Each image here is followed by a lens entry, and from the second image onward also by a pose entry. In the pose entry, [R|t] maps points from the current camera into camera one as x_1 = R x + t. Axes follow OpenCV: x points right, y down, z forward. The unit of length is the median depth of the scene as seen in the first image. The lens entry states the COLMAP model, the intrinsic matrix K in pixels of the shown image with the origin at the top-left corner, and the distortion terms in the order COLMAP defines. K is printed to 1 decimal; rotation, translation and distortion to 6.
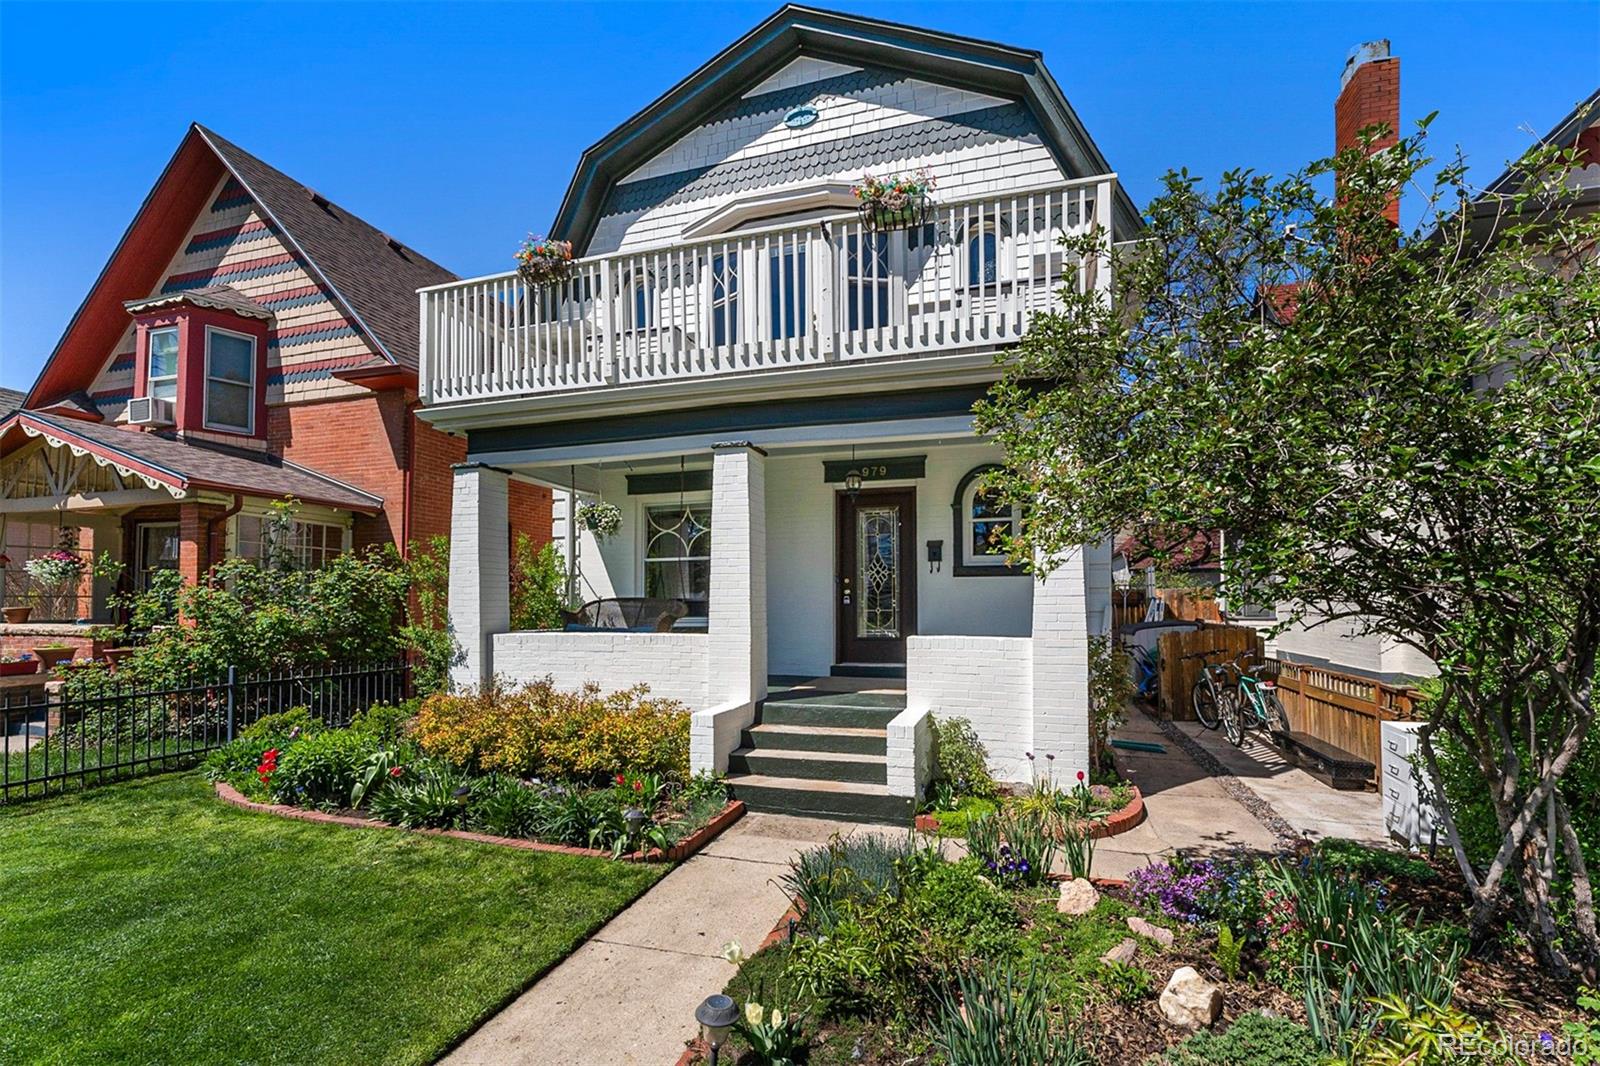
lens RADIAL K [[678.7, 0, 835.1], [0, 678.7, 607.3], [0, 0, 1]] dist [-0.004071, -0.000081]
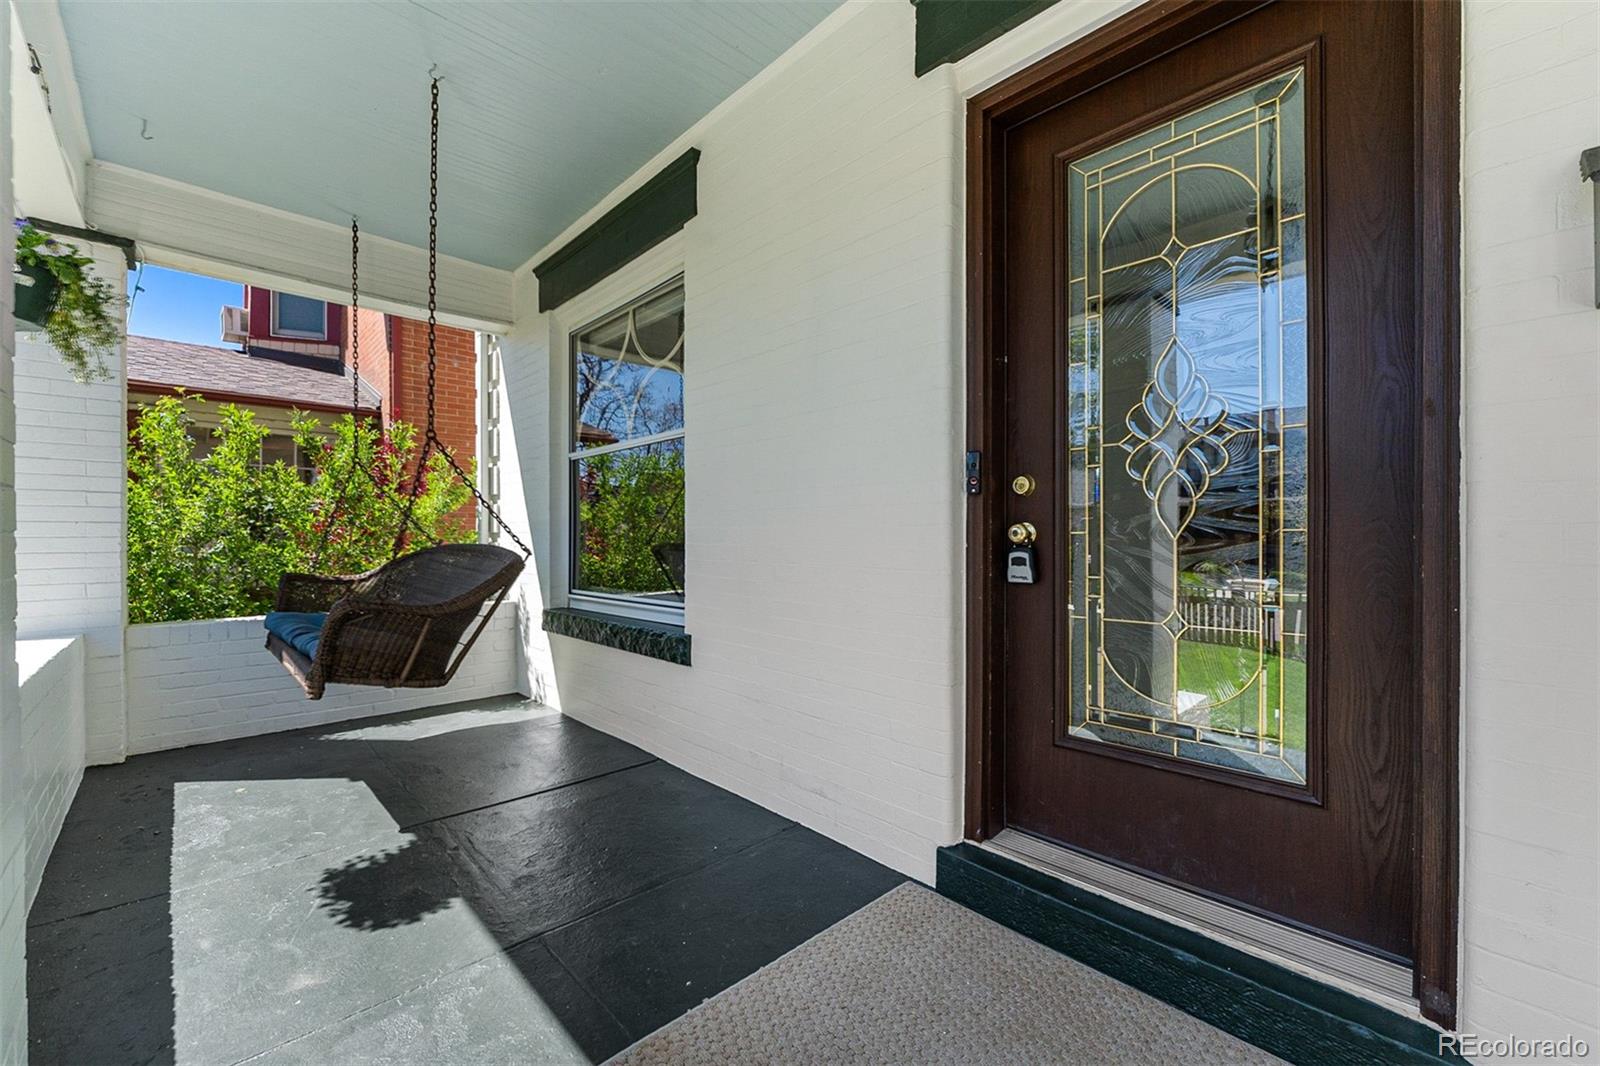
lens RADIAL K [[651.1, 0, 799.3], [0, 651.1, 536.6], [0, 0, 1]] dist [-0.000530, -0.000122]
pose [[0.863087, 0.004643, -0.505033, 0.064784], [-0.002984, 0.999987, 0.004094, -0.022340], [0.505046, -0.002027, 0.863090, 0.779768]]
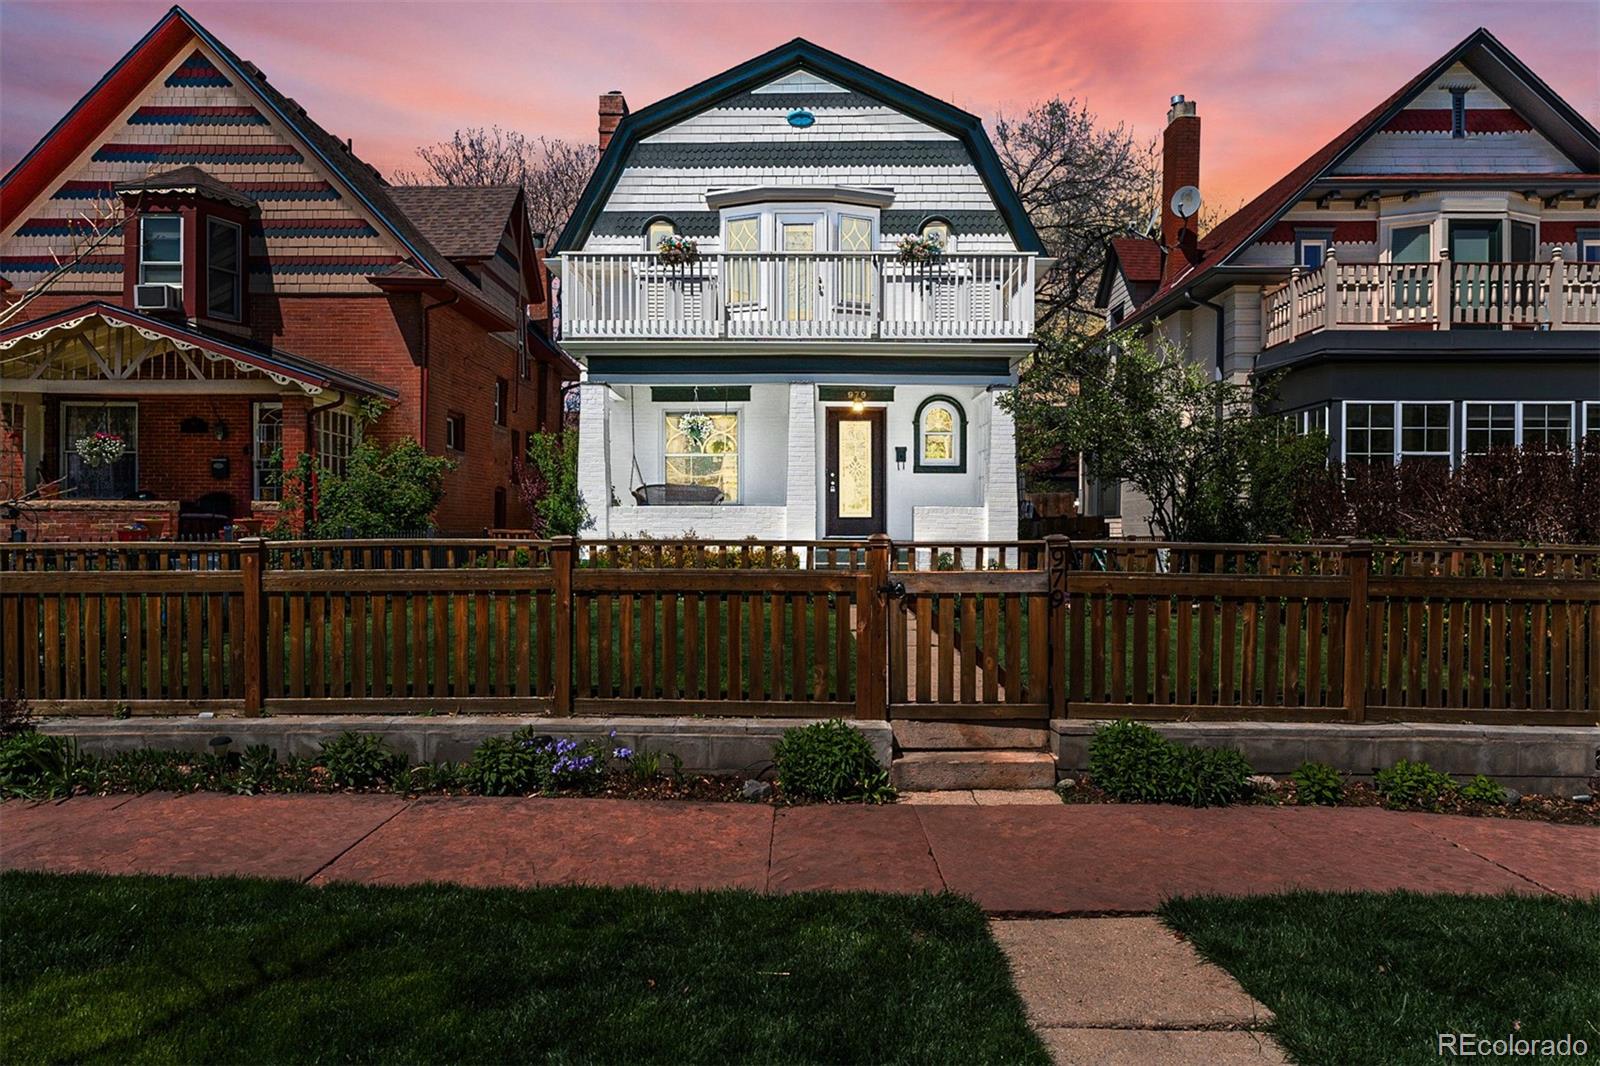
lens RADIAL K [[1080.6, 0, 795.2], [0, 1080.6, 571.9], [0, 0, 1]] dist [0.004448, 0.001417]
pose [[0.964763, -0.002398, 0.263108, -0.622994], [-0.006114, 0.999484, 0.031527, 0.086808], [-0.263048, -0.032025, 0.964251, -1.057031]]
